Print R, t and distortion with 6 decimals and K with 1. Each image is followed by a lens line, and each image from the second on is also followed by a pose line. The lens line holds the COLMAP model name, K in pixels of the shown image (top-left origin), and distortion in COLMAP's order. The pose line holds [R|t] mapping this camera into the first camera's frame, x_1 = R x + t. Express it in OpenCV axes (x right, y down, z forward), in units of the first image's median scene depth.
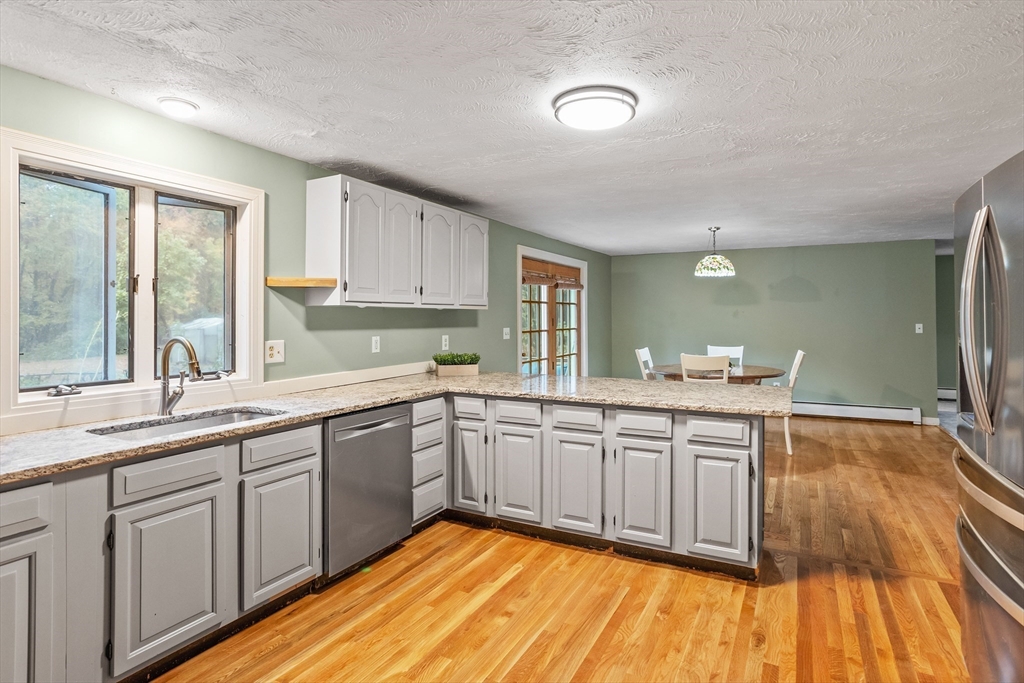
lens RADIAL K [[531.2, 0, 545.3], [0, 531.2, 309.4], [0, 0, 1]] dist [-0.031553, 0.018253]
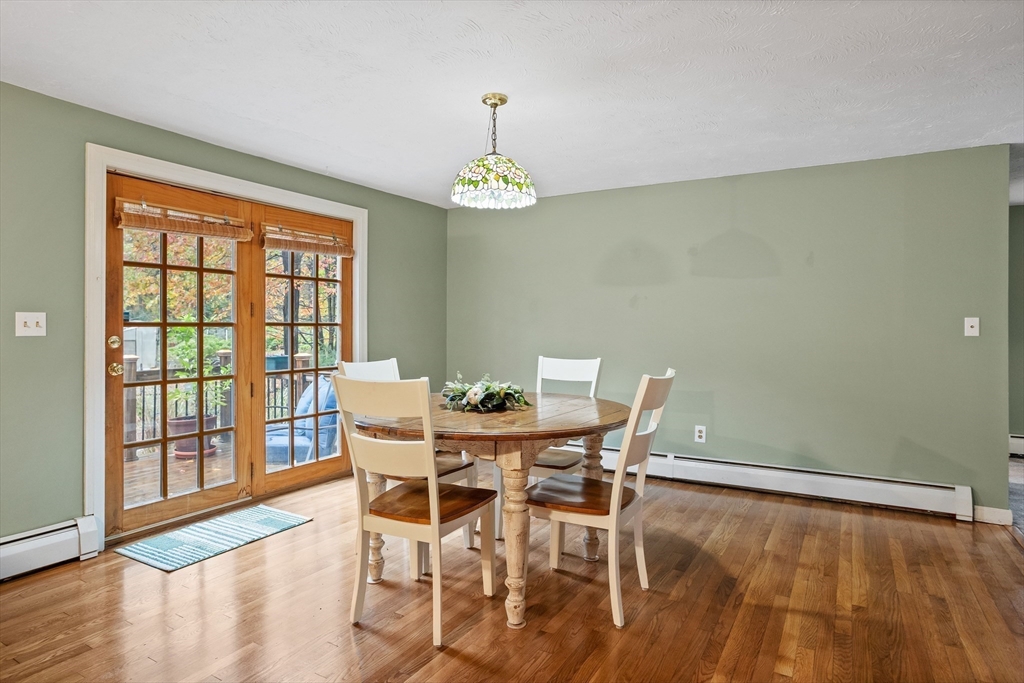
lens RADIAL K [[613.3, 0, 489.6], [0, 613.3, 324.0], [0, 0, 1]] dist [-0.027256, 0.008825]
pose [[0.997330, 0.006810, -0.072708, 0.605540], [-0.005859, 0.999895, 0.013288, 0.057516], [0.072791, -0.012826, 0.997265, 0.804712]]
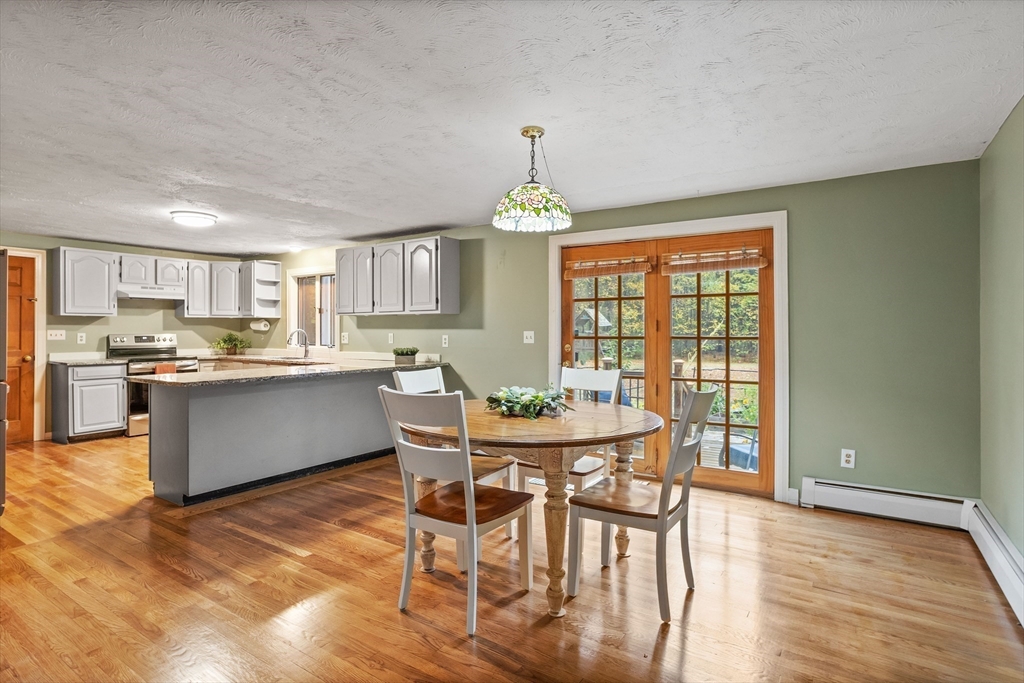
lens RADIAL K [[531.2, 0, 503.6], [0, 531.2, 334.9], [0, 0, 1]] dist [-0.031553, 0.018253]
pose [[-0.146267, 0.009605, -0.989198, 1.421252], [0.013281, 0.999882, 0.007744, 0.055289], [0.989156, -0.012005, -0.146378, 1.817204]]
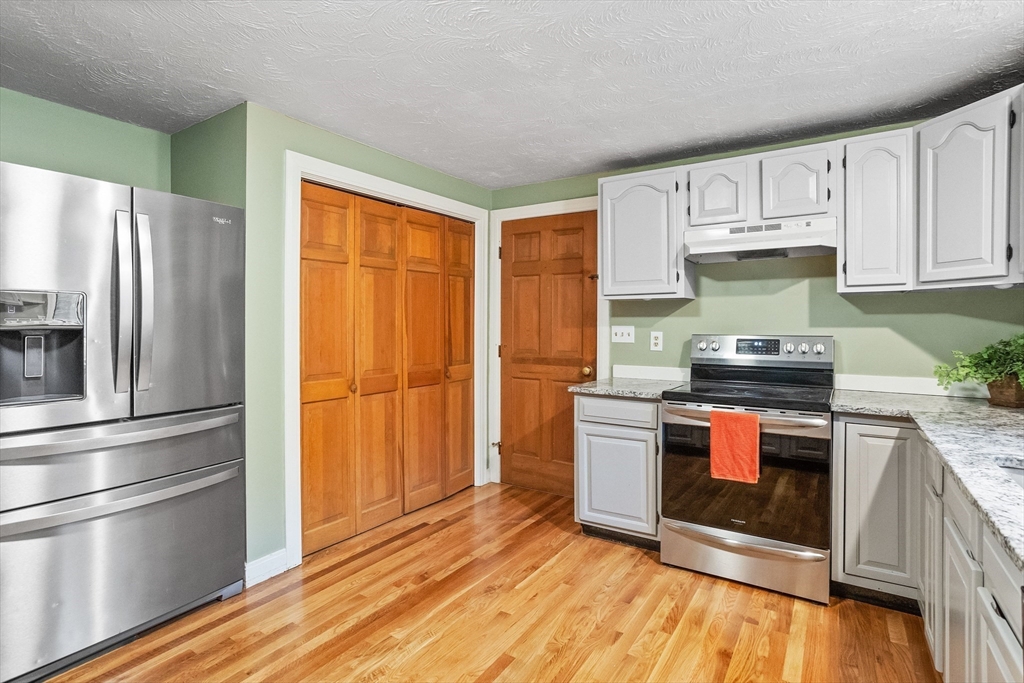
lens RADIAL K [[531.2, 0, 492.3], [0, 531.2, 323.9], [0, 0, 1]] dist [-0.031553, 0.018253]
pose [[-0.993685, 0.000301, 0.112208, -0.106706], [-0.001208, 0.999910, -0.013375, 0.041859], [-0.112202, -0.013426, -0.993595, 1.070635]]
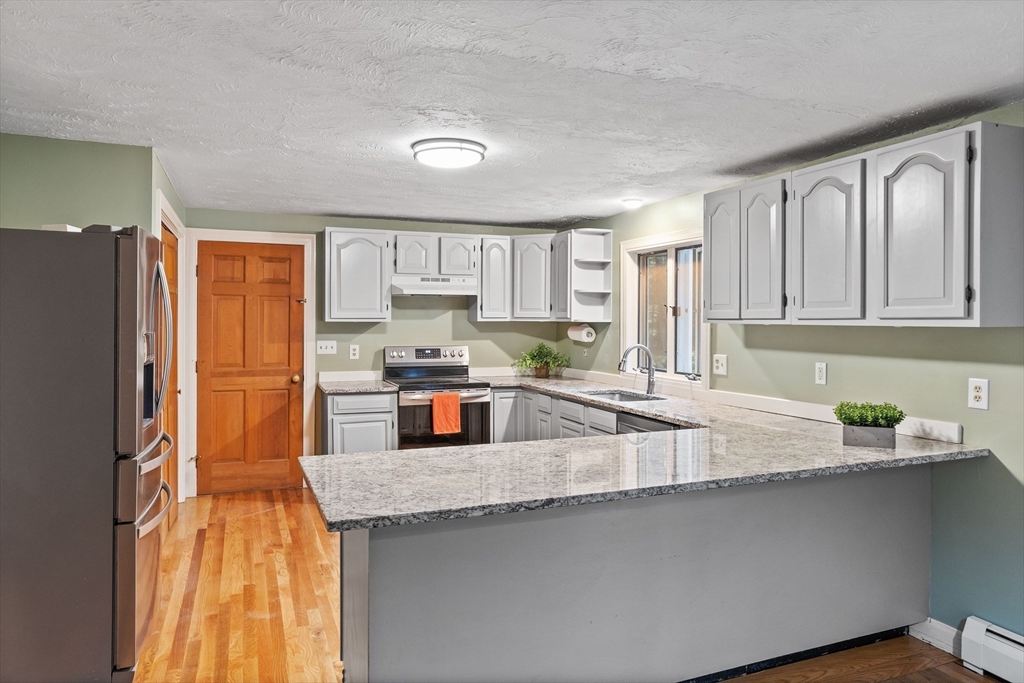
lens RADIAL K [[680.5, 0, 513.5], [0, 680.5, 332.8], [0, 0, 1]] dist [0.006856, 0.007387]
pose [[-0.659582, 0.013237, -0.751516, 0.806241], [0.008889, 0.999912, 0.009810, -0.005377], [0.751580, -0.000210, -0.659642, 1.510775]]
